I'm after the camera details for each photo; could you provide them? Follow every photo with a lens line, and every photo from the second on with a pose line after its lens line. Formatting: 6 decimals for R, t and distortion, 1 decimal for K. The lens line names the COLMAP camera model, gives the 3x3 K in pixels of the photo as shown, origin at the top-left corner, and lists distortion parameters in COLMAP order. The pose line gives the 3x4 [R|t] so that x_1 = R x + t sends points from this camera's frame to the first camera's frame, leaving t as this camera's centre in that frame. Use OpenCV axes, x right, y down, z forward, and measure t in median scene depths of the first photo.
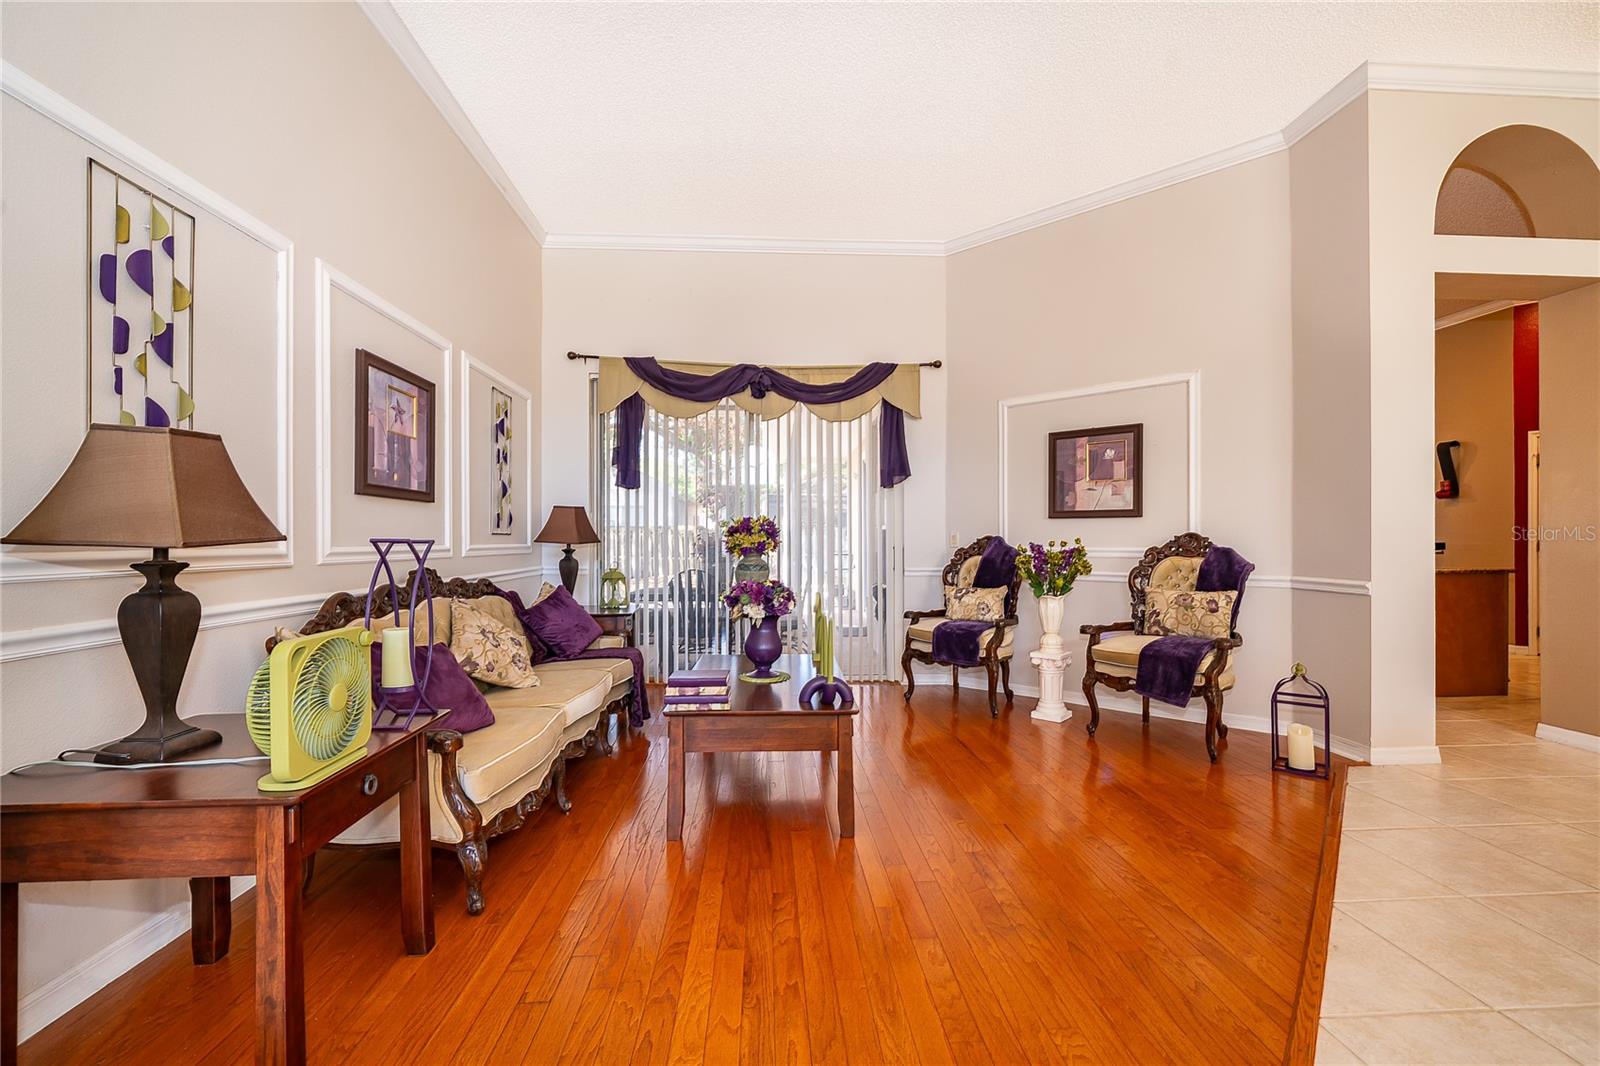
lens RADIAL K [[654.3, 0, 798.7], [0, 654.3, 539.6], [0, 0, 1]] dist [-0.000996, 0.000489]
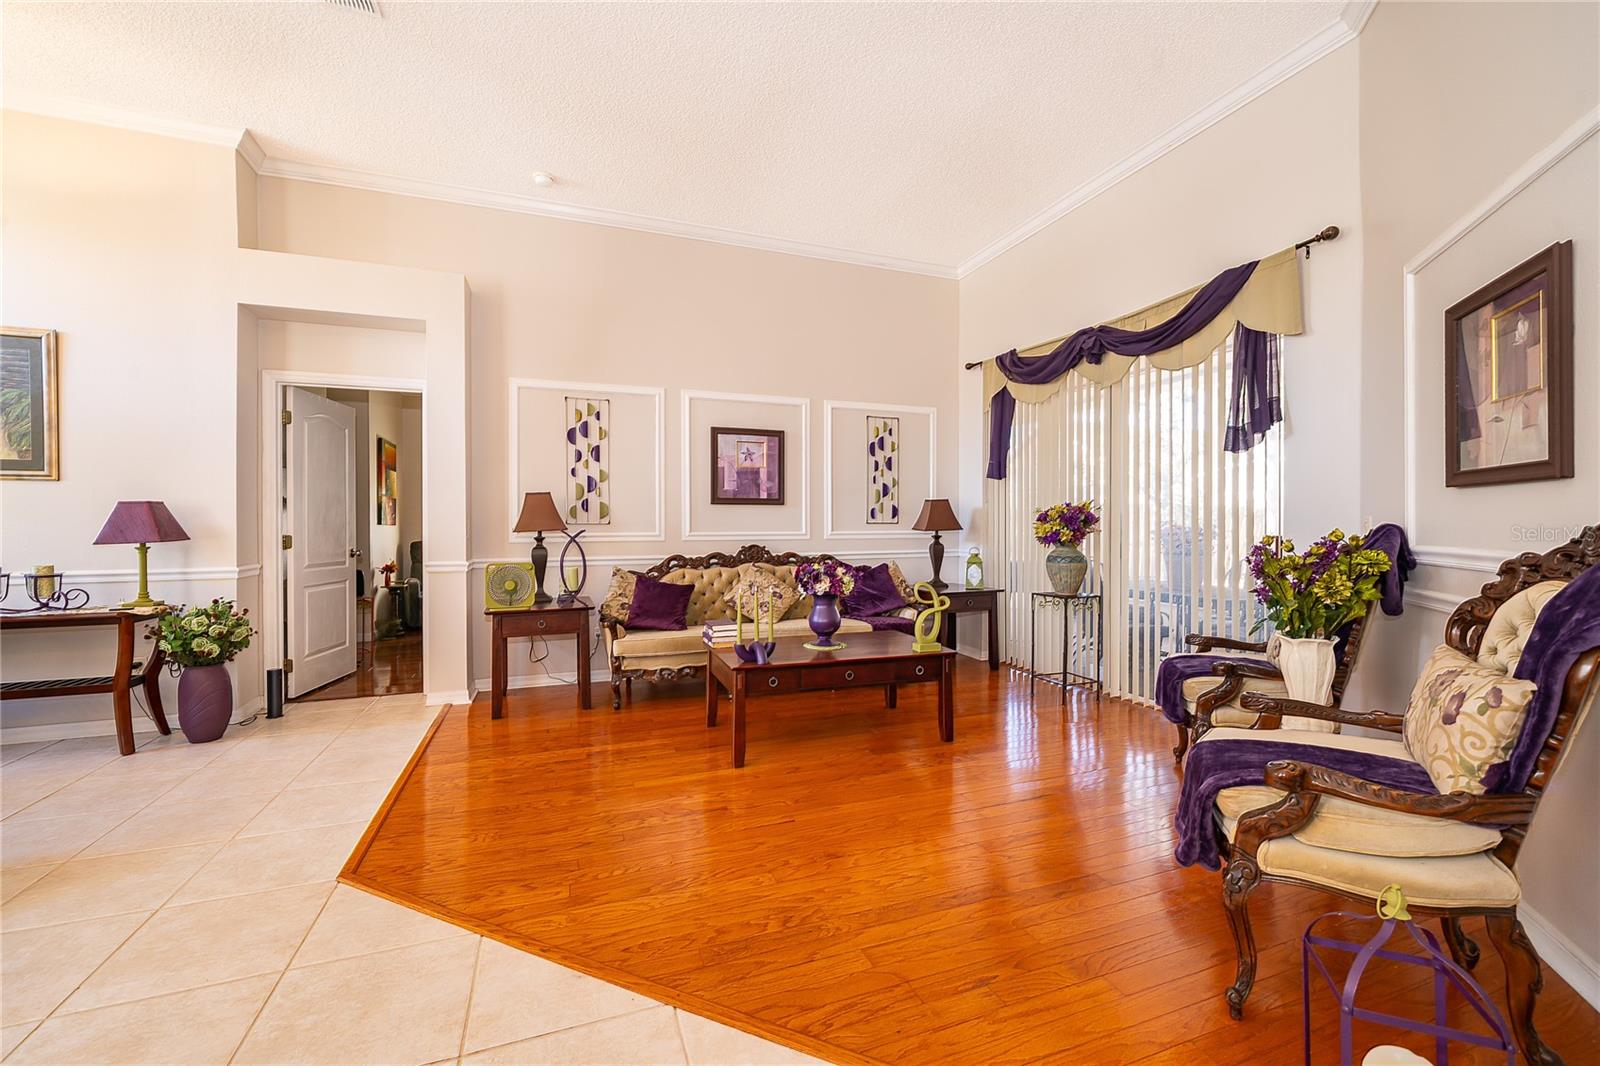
lens RADIAL K [[654.3, 0, 801.9], [0, 654.3, 527.0], [0, 0, 1]] dist [-0.000996, 0.000489]
pose [[0.300692, 0.004685, -0.953710, 0.756979], [0.004828, 0.999968, 0.006434, -0.009497], [0.953709, -0.006539, 0.300660, 0.430068]]
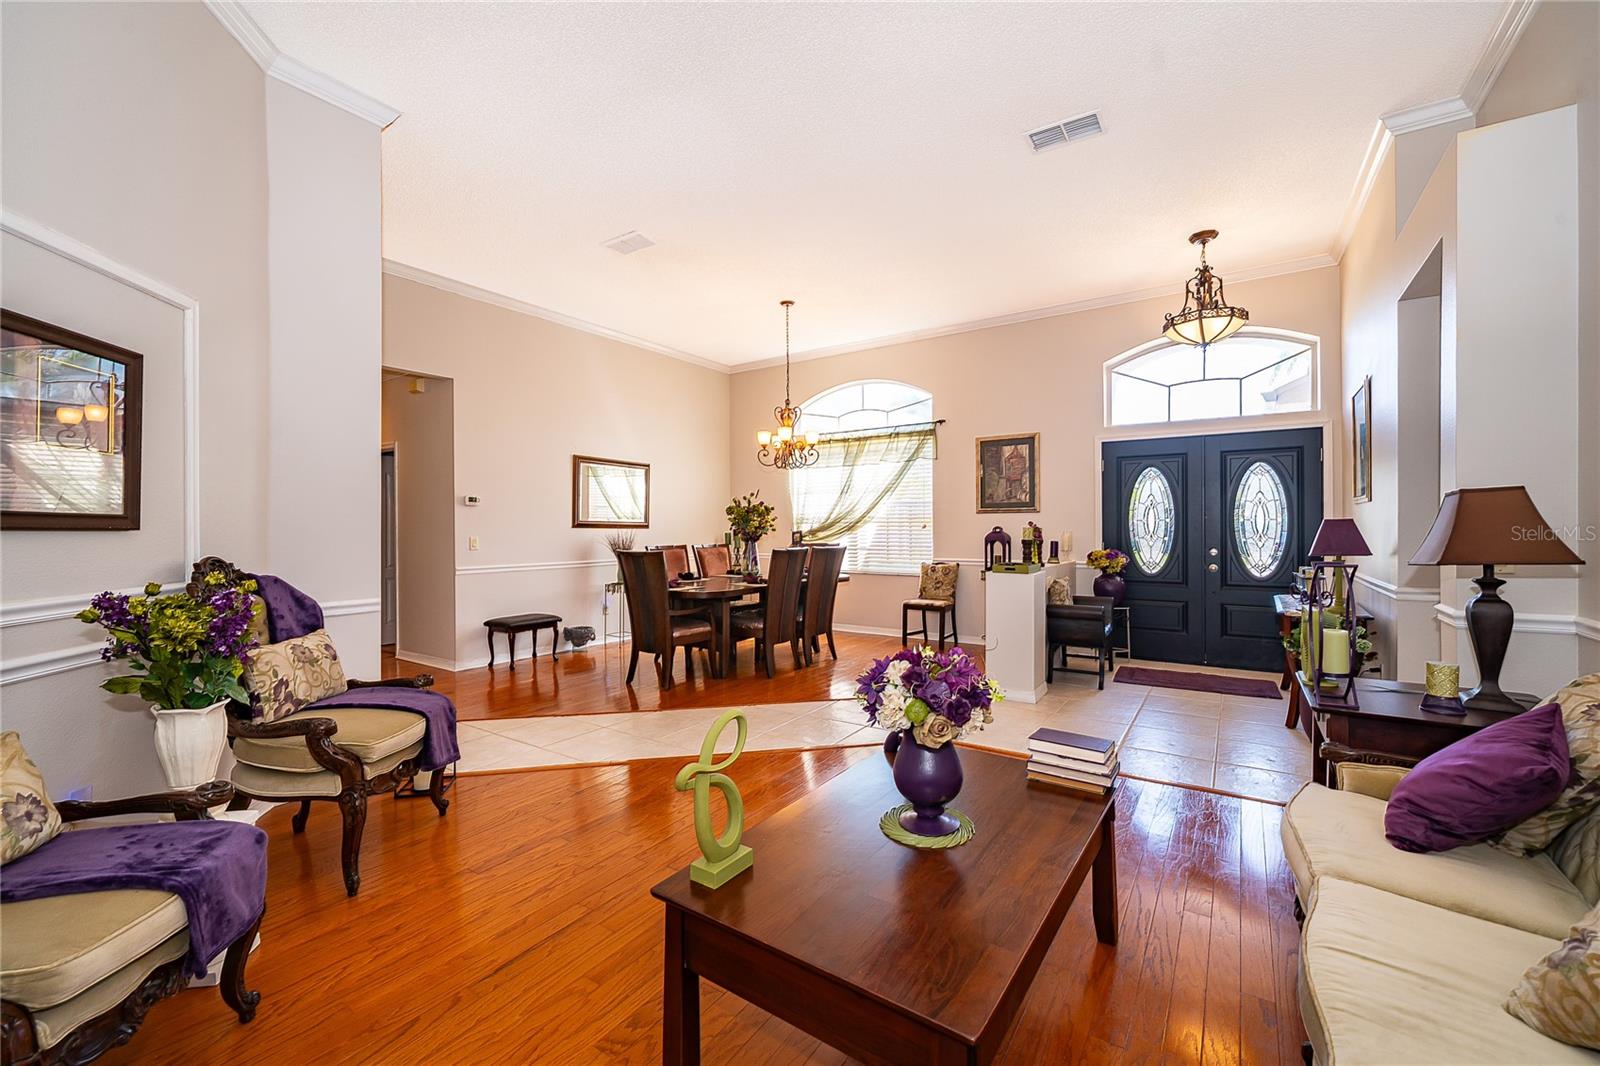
lens RADIAL K [[654.3, 0, 785.5], [0, 654.3, 529.4], [0, 0, 1]] dist [-0.000996, 0.000489]
pose [[-0.787436, 0.004792, 0.616378, -0.196434], [0.004716, 0.999987, -0.001750, -0.028443], [-0.616378, 0.001528, -0.787449, 1.074716]]
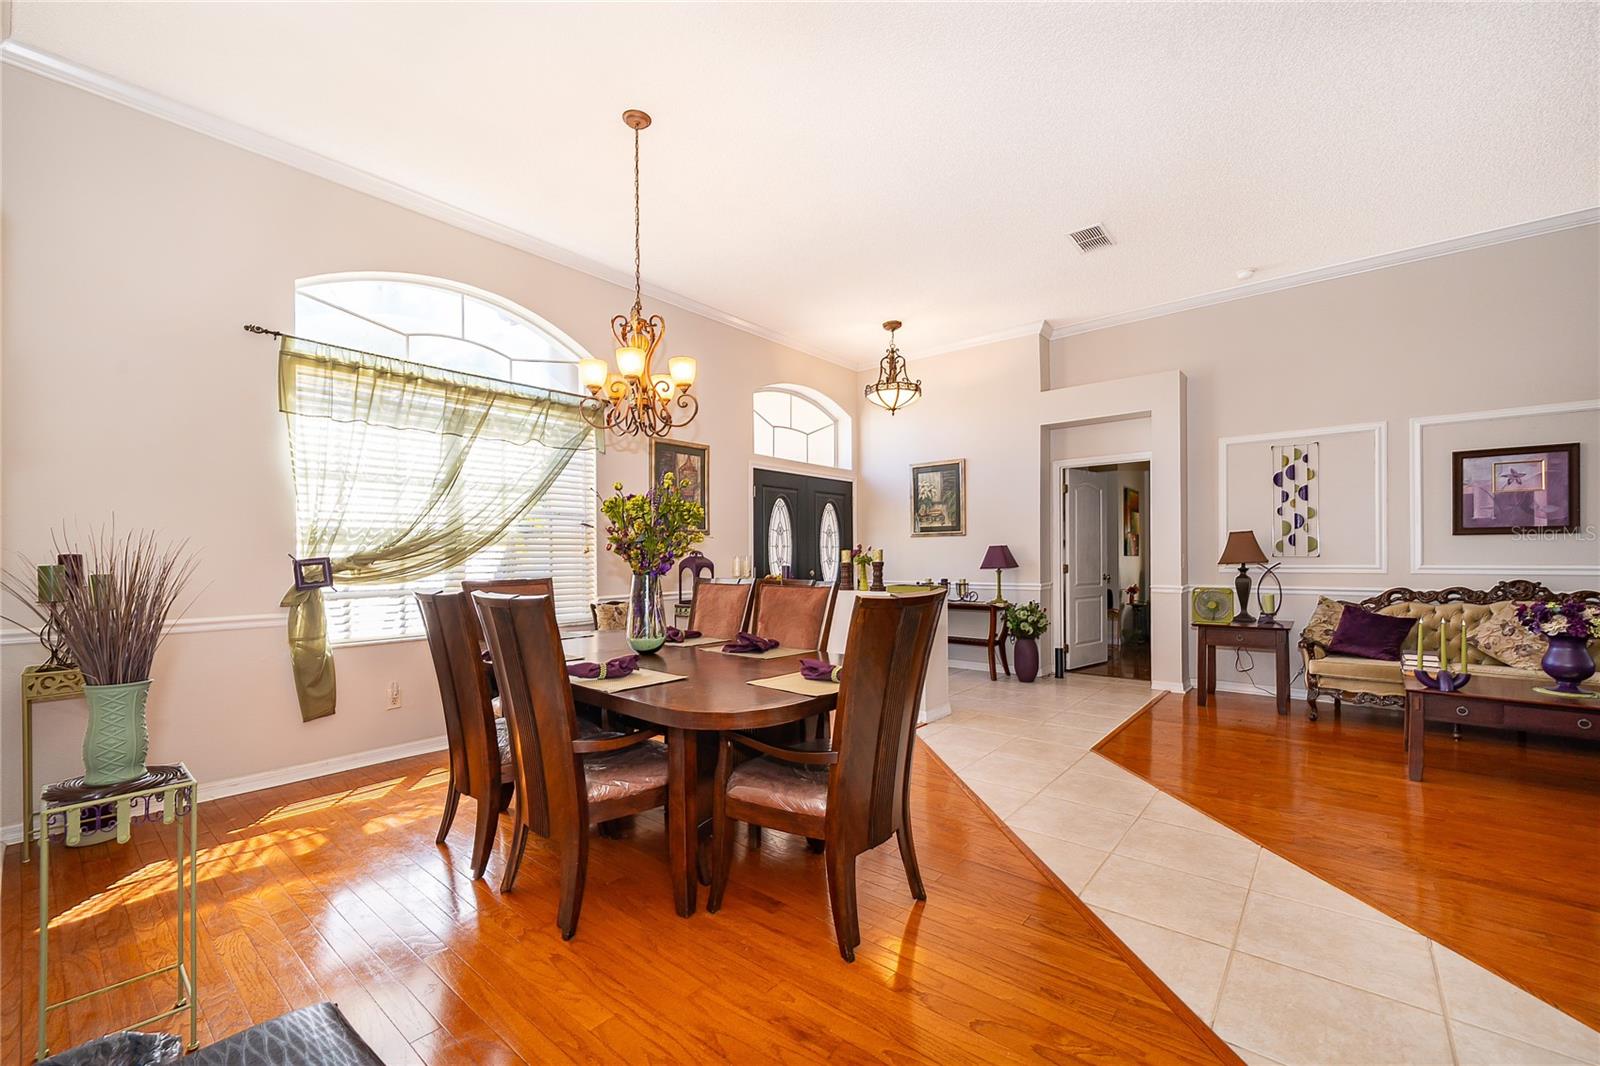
lens RADIAL K [[654.3, 0, 795.6], [0, 654.3, 559.3], [0, 0, 1]] dist [-0.000996, 0.000489]
pose [[-0.682286, 0.012181, -0.730984, 1.143044], [0.012130, 0.999912, 0.005340, -0.022693], [0.730984, -0.005224, -0.682374, 0.572122]]
